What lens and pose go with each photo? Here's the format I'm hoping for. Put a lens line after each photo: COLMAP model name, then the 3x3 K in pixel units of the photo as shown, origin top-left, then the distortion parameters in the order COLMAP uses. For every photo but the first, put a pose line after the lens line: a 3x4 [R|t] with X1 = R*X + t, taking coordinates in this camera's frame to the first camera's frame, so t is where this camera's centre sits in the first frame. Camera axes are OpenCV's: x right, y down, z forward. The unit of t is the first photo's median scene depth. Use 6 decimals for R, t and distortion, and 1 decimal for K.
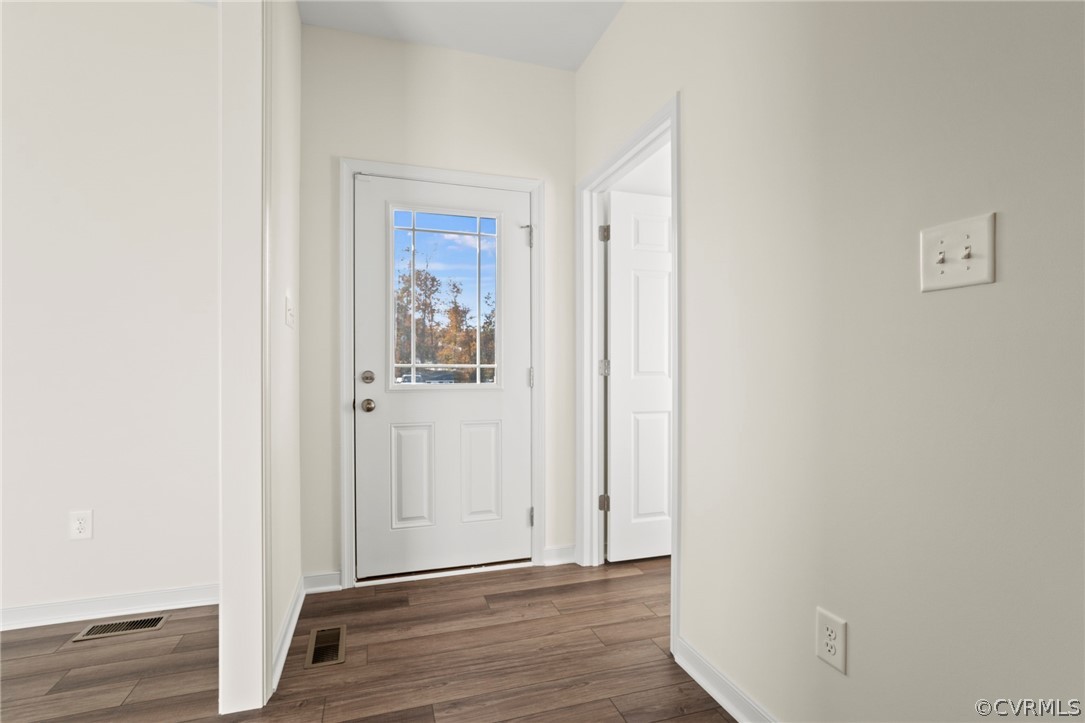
lens RADIAL K [[501.9, 0, 539.8], [0, 501.9, 364.4], [0, 0, 1]] dist [-0.000494, 0.000059]
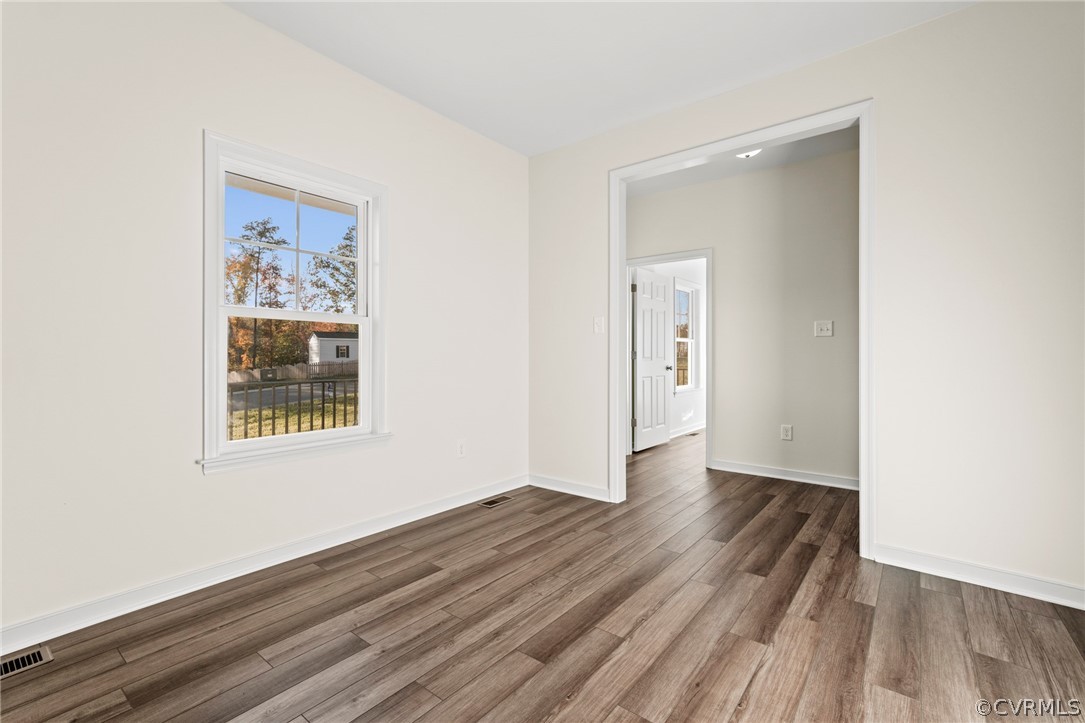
lens RADIAL K [[469.8, 0, 541.0], [0, 469.8, 354.6], [0, 0, 1]] dist [-0.001736, 0.001707]
pose [[0.835141, -0.001510, 0.550034, -1.744285], [-0.001502, 0.999986, 0.005026, -0.008413], [-0.550034, -0.005024, 0.835127, -0.521249]]
